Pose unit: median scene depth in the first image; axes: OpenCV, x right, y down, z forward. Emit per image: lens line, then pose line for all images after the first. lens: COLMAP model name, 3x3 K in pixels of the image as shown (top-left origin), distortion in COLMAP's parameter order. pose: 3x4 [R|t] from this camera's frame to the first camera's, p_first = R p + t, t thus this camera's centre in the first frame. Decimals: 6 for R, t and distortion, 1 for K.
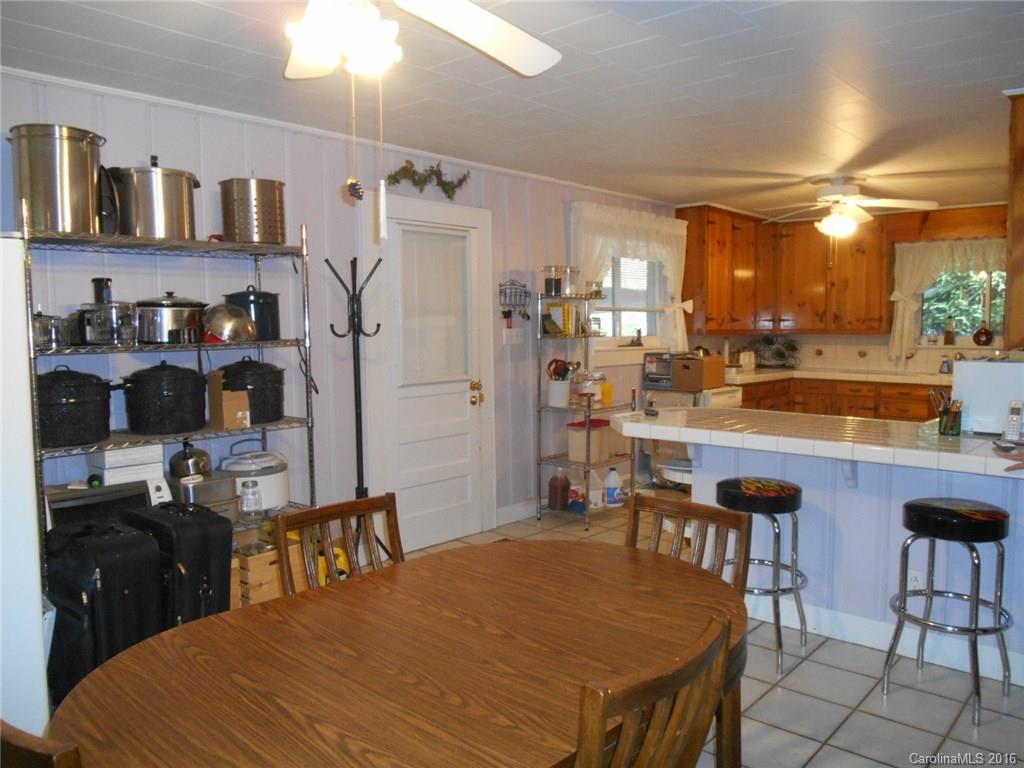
lens RADIAL K [[787.3, 0, 512.0], [0, 787.3, 384.0], [0, 0, 1]] dist [0.003497, -0.000665]
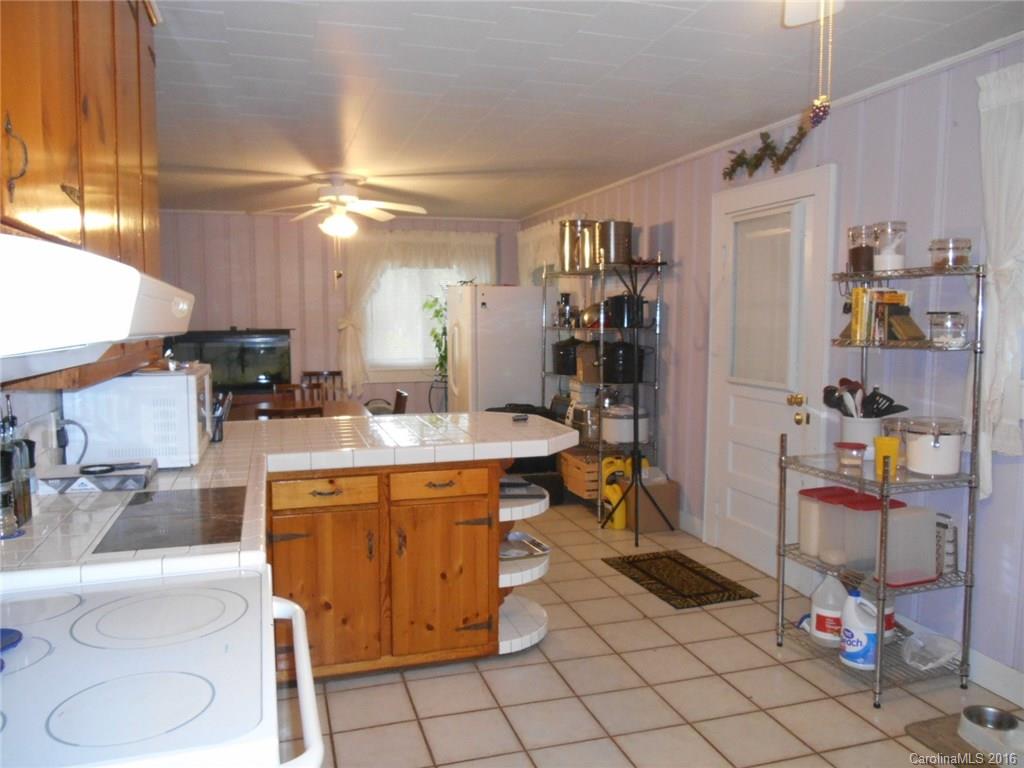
lens RADIAL K [[787.3, 0, 512.0], [0, 787.3, 384.0], [0, 0, 1]] dist [0.003497, -0.000665]
pose [[-0.526494, 0.079221, -0.846480, 0.786212], [-0.061717, 0.989461, 0.130990, -0.101402], [0.847936, 0.121208, -0.516056, 1.200873]]
